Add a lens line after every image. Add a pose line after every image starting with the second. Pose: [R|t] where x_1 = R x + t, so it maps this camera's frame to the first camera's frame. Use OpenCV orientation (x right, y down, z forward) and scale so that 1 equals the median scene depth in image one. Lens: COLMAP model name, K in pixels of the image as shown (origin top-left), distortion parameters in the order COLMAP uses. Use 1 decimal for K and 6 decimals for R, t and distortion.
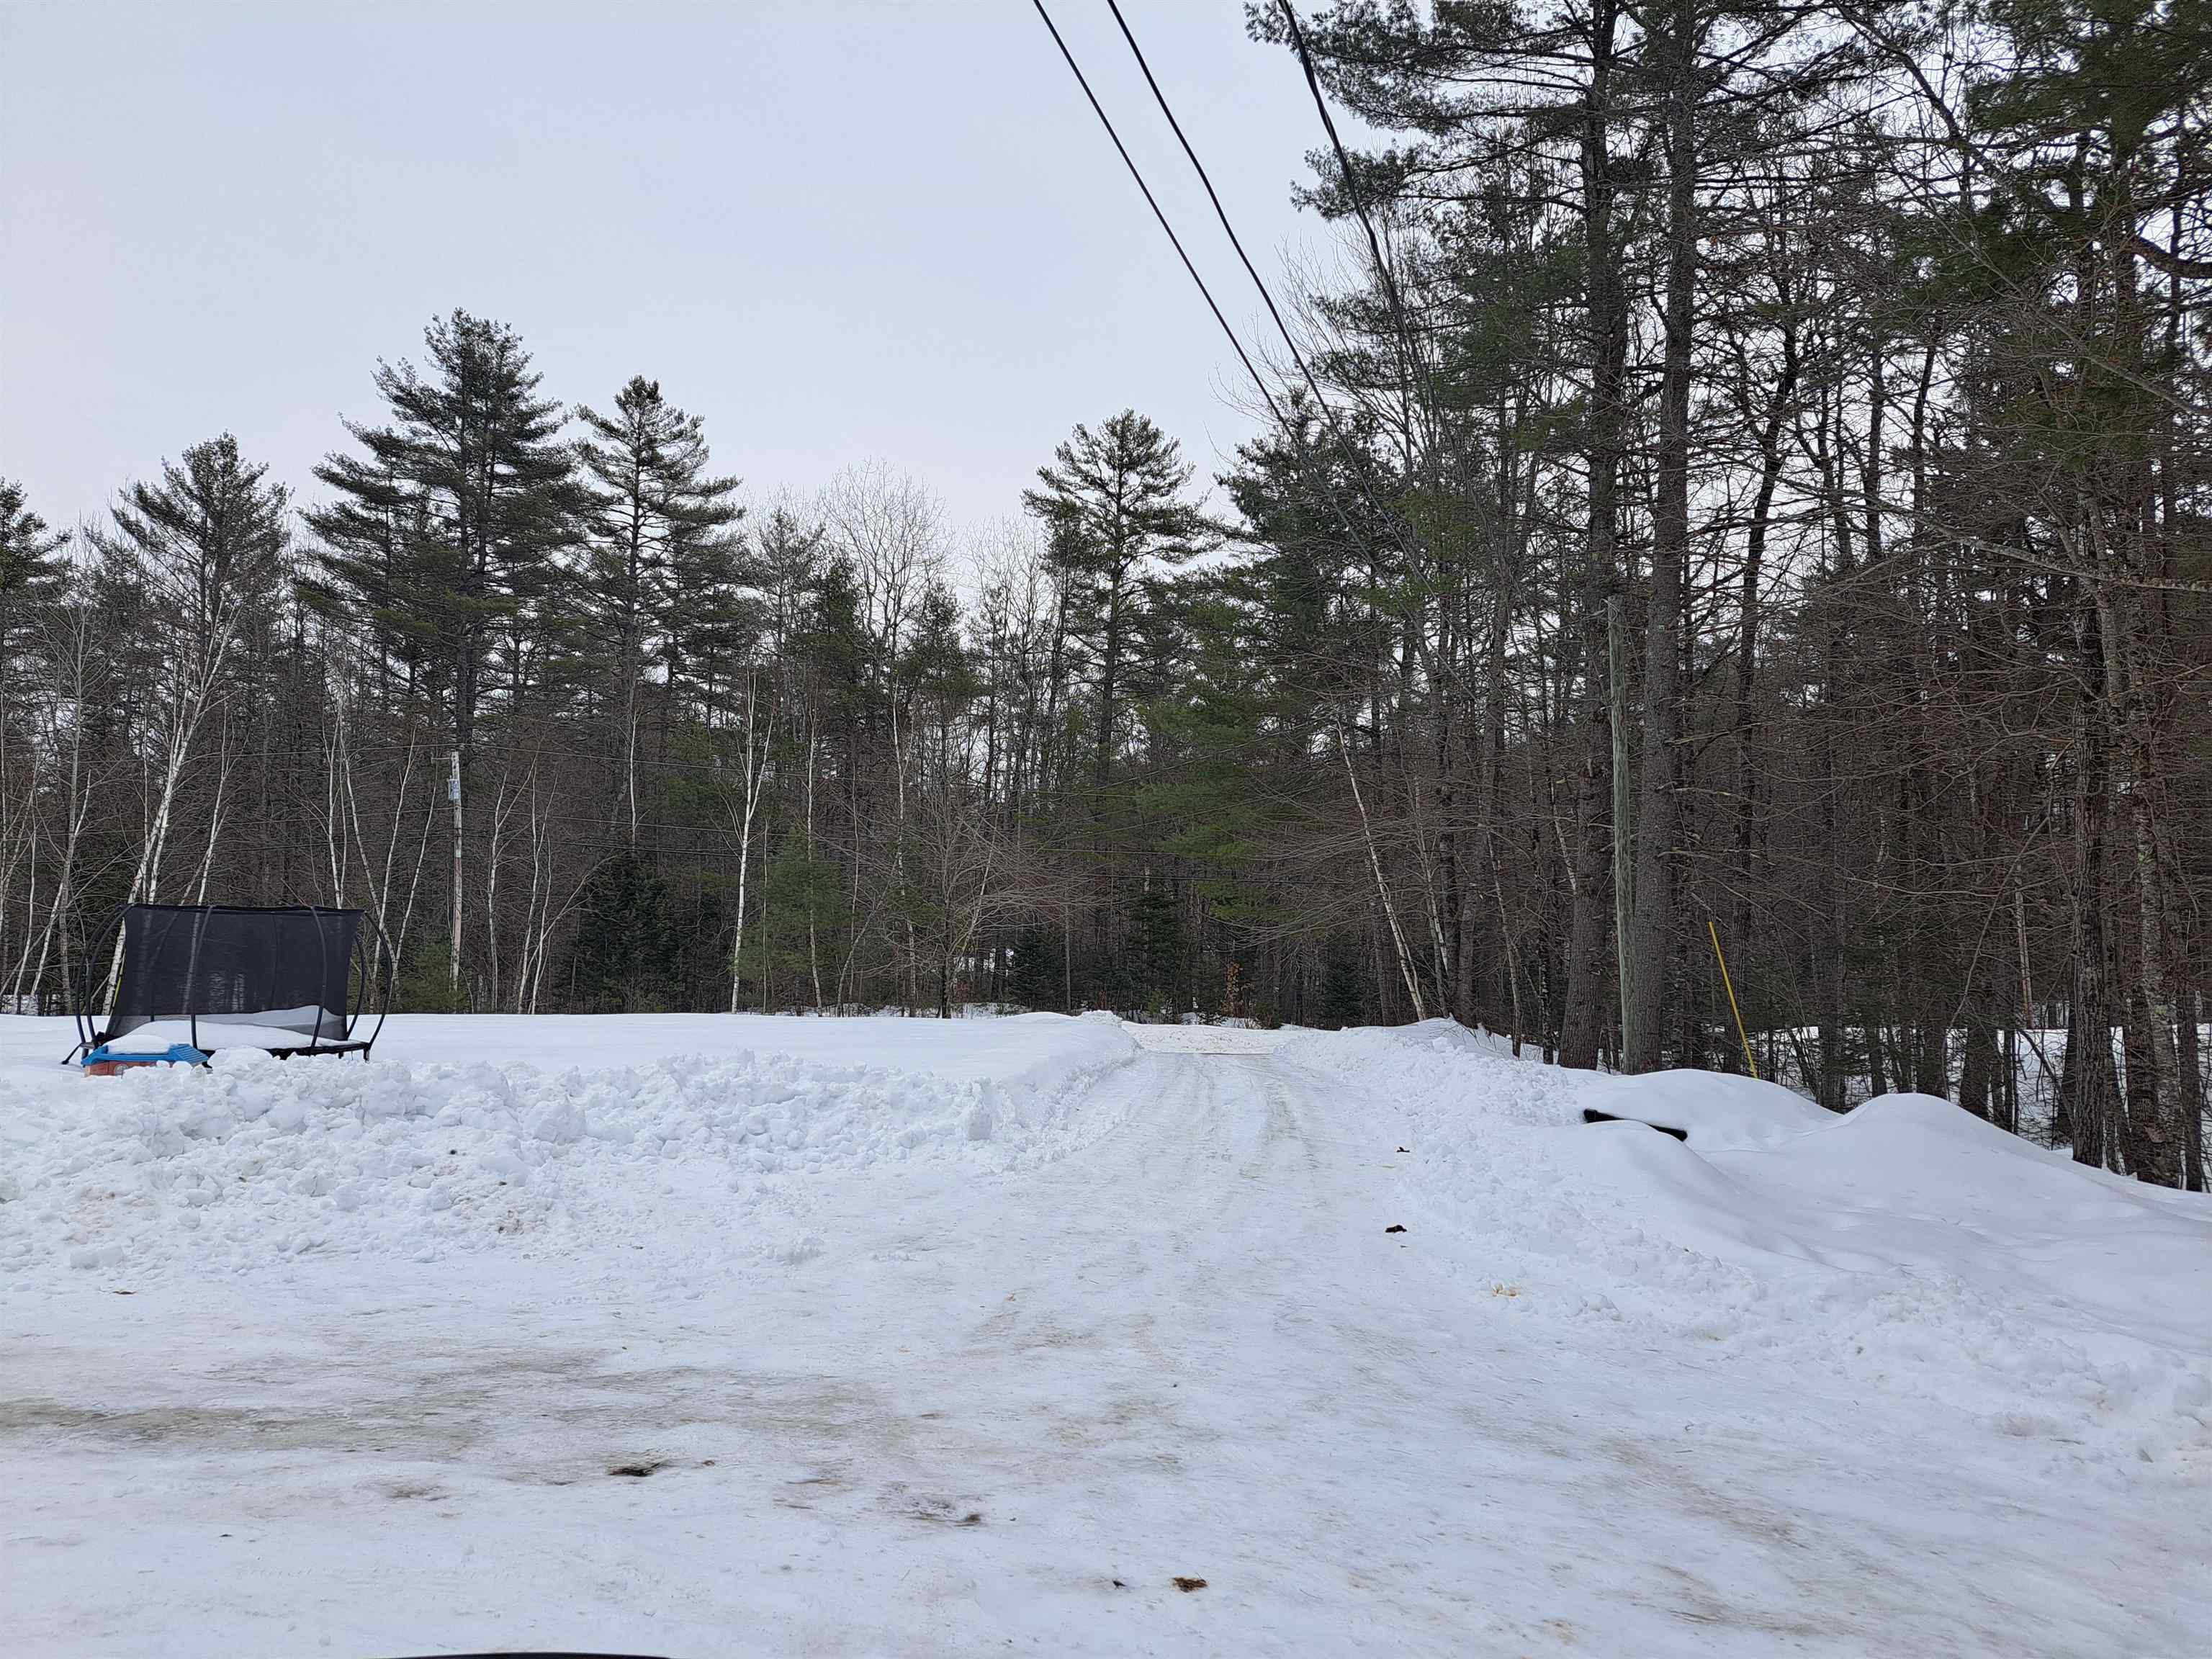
lens RADIAL K [[1586.8, 0, 1124.8], [0, 1586.8, 841.3], [0, 0, 1]] dist [0.052467, -0.056977]
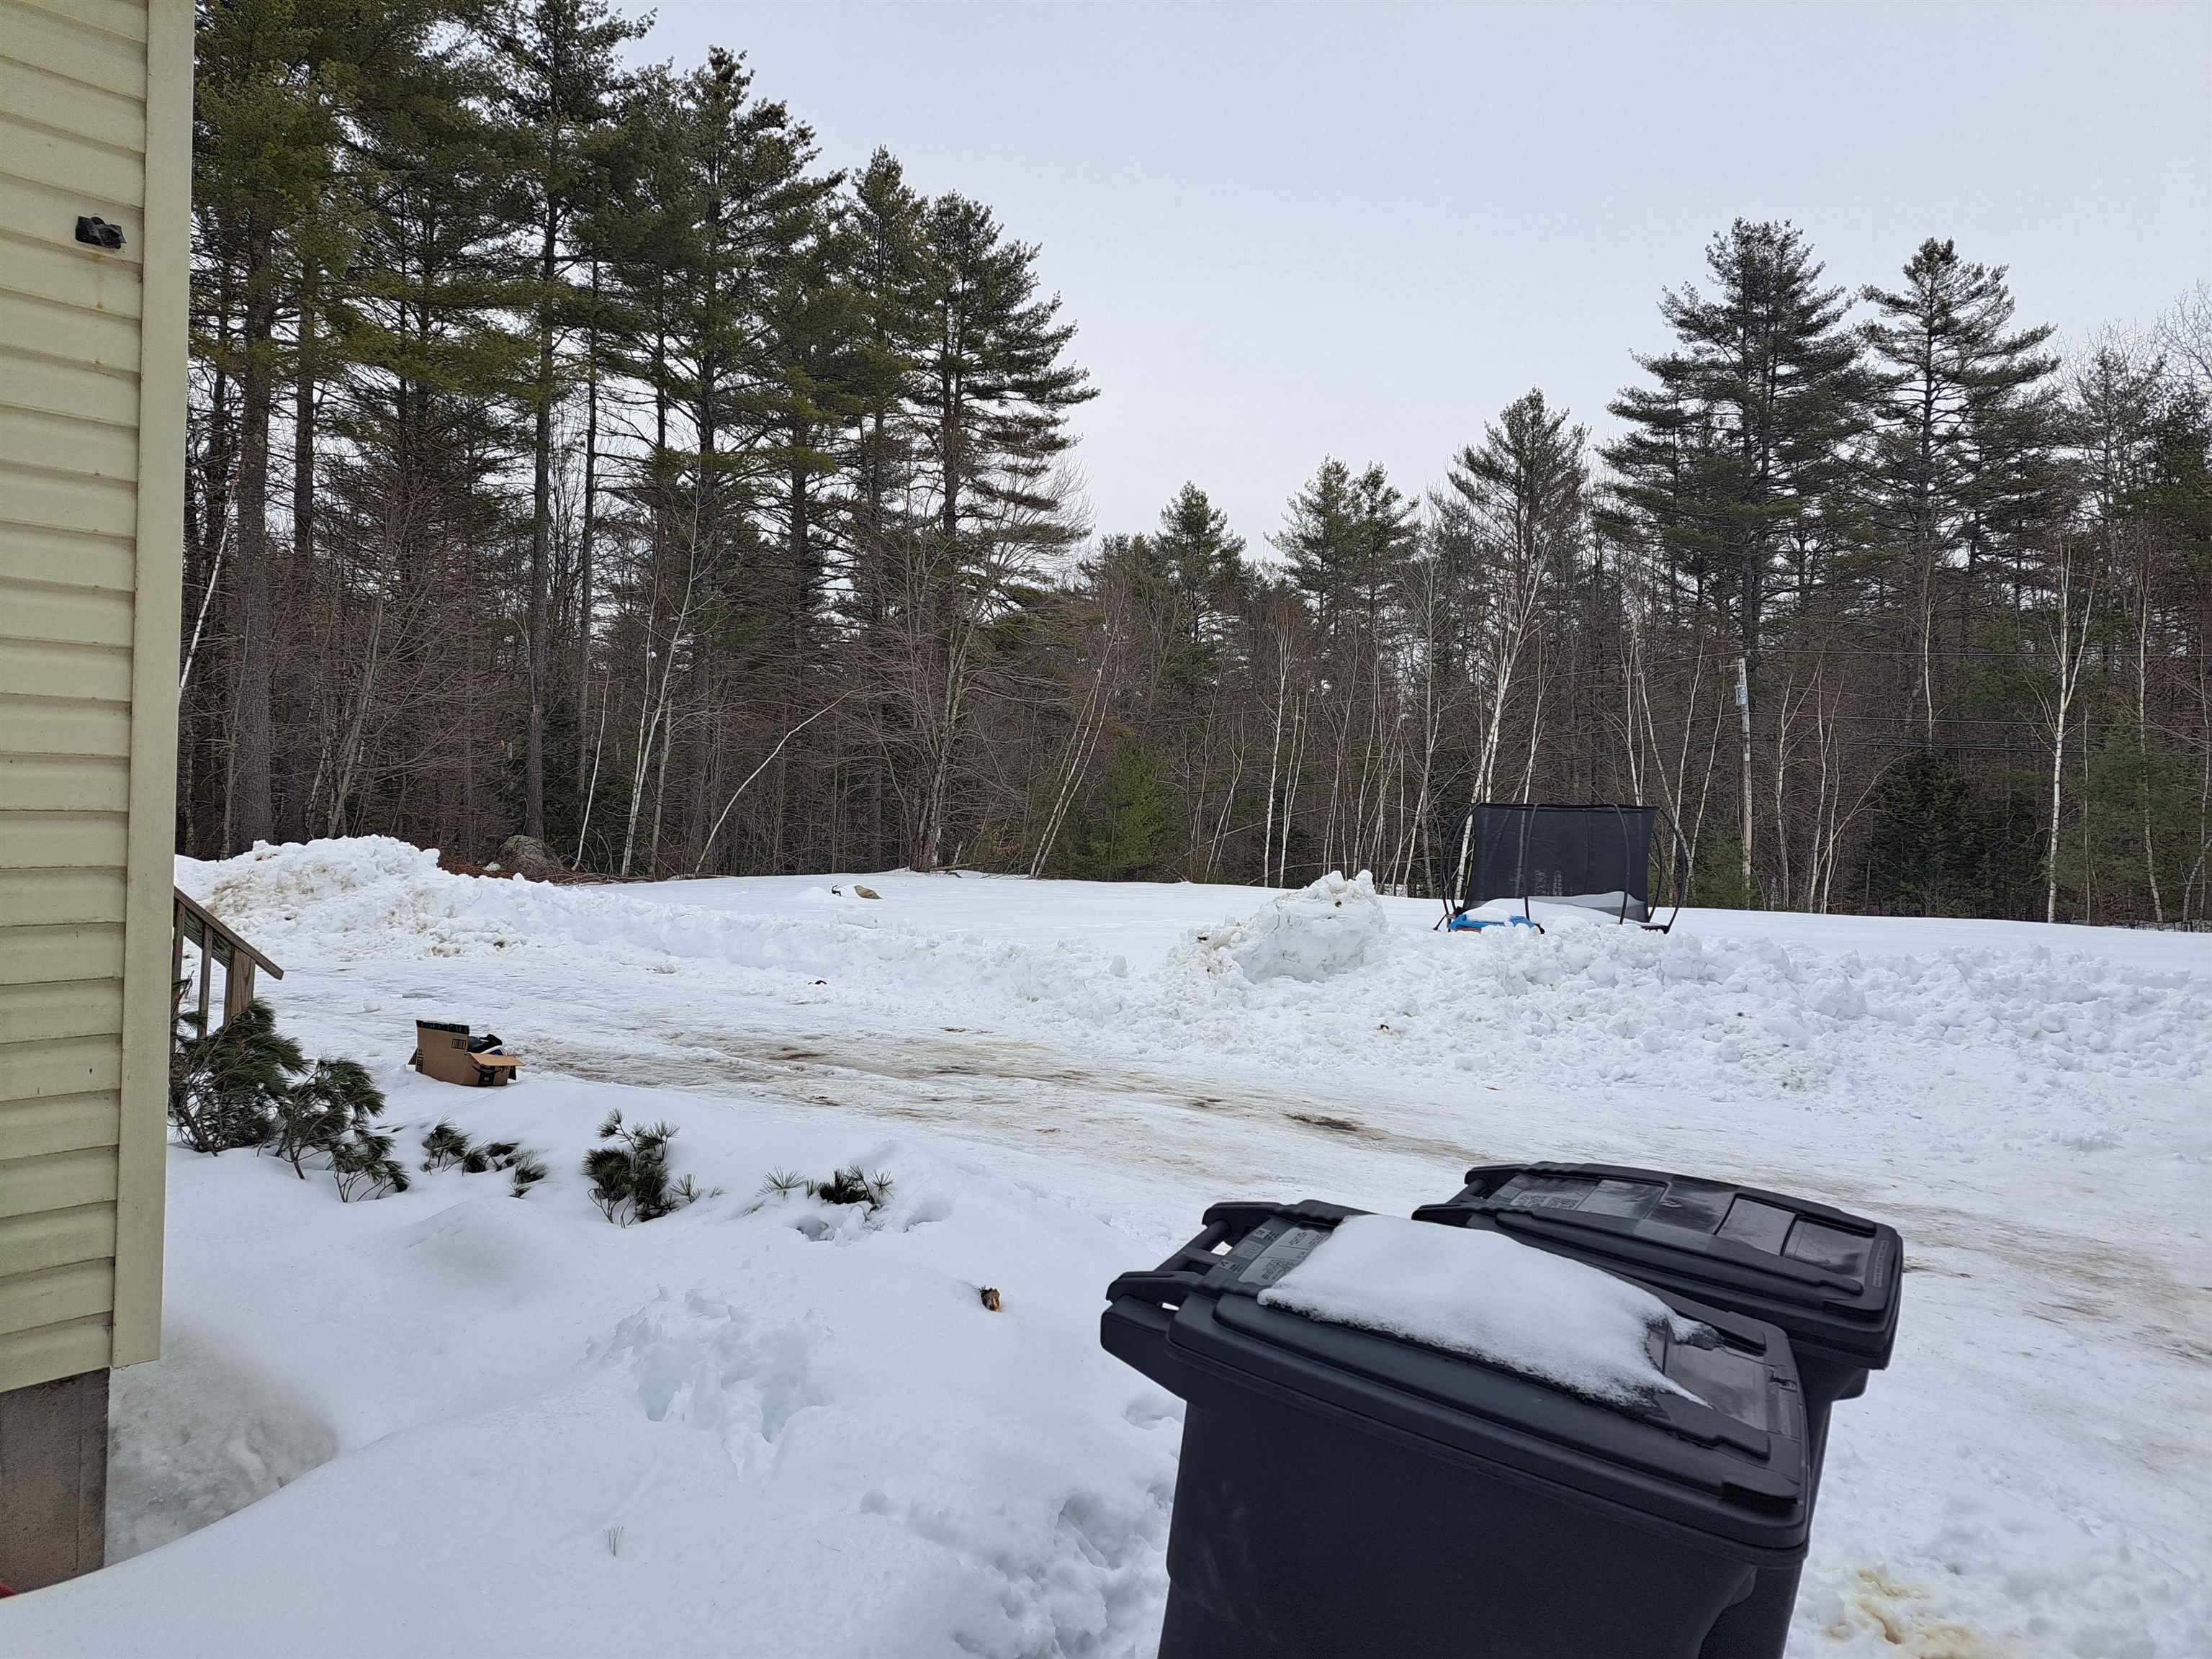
lens RADIAL K [[1586.8, 0, 1119.5], [0, 1586.8, 811.0], [0, 0, 1]] dist [0.052467, -0.056977]
pose [[0.717475, -0.006715, -0.696551, 0.008405], [0.034750, 0.999054, 0.026163, 0.001168], [0.695716, -0.042976, 0.717030, -0.016994]]
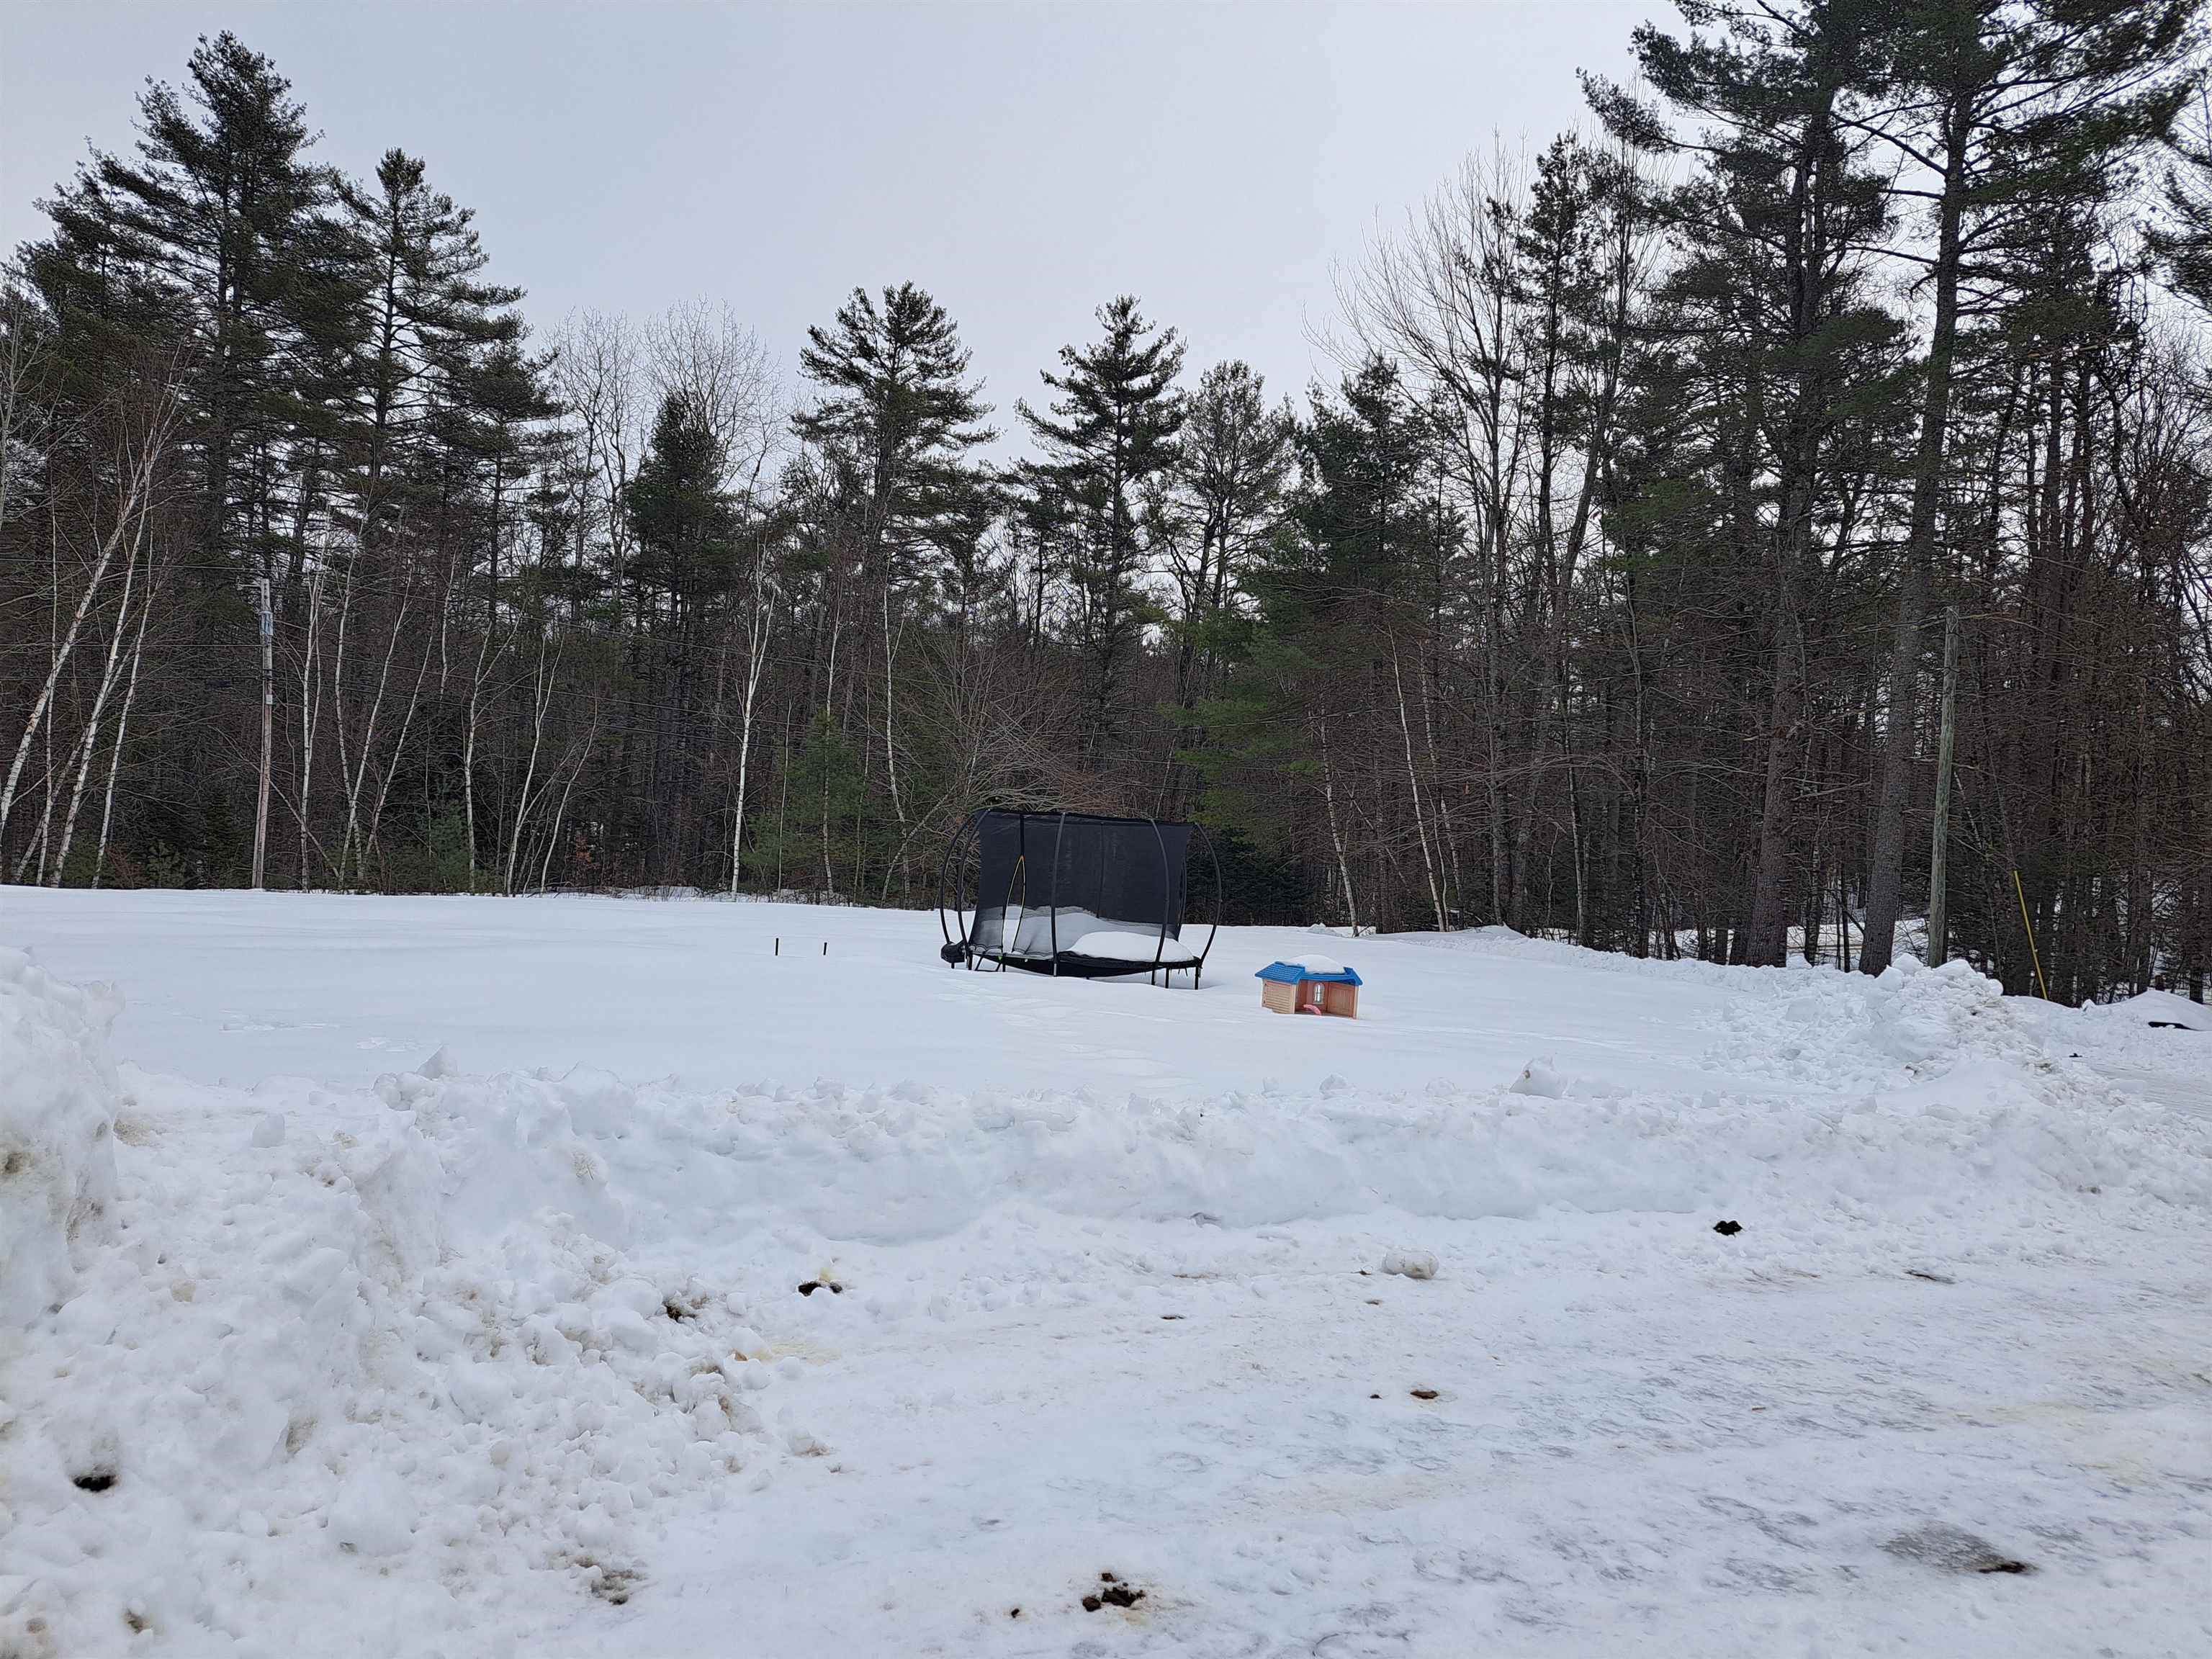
lens RADIAL K [[1586.8, 0, 1110.9], [0, 1586.8, 816.7], [0, 0, 1]] dist [0.052467, -0.056977]
pose [[0.925288, 0.044959, 0.376592, -0.350508], [-0.066988, 0.996711, 0.045598, 0.000877], [-0.373303, -0.067419, 0.925256, 0.051428]]
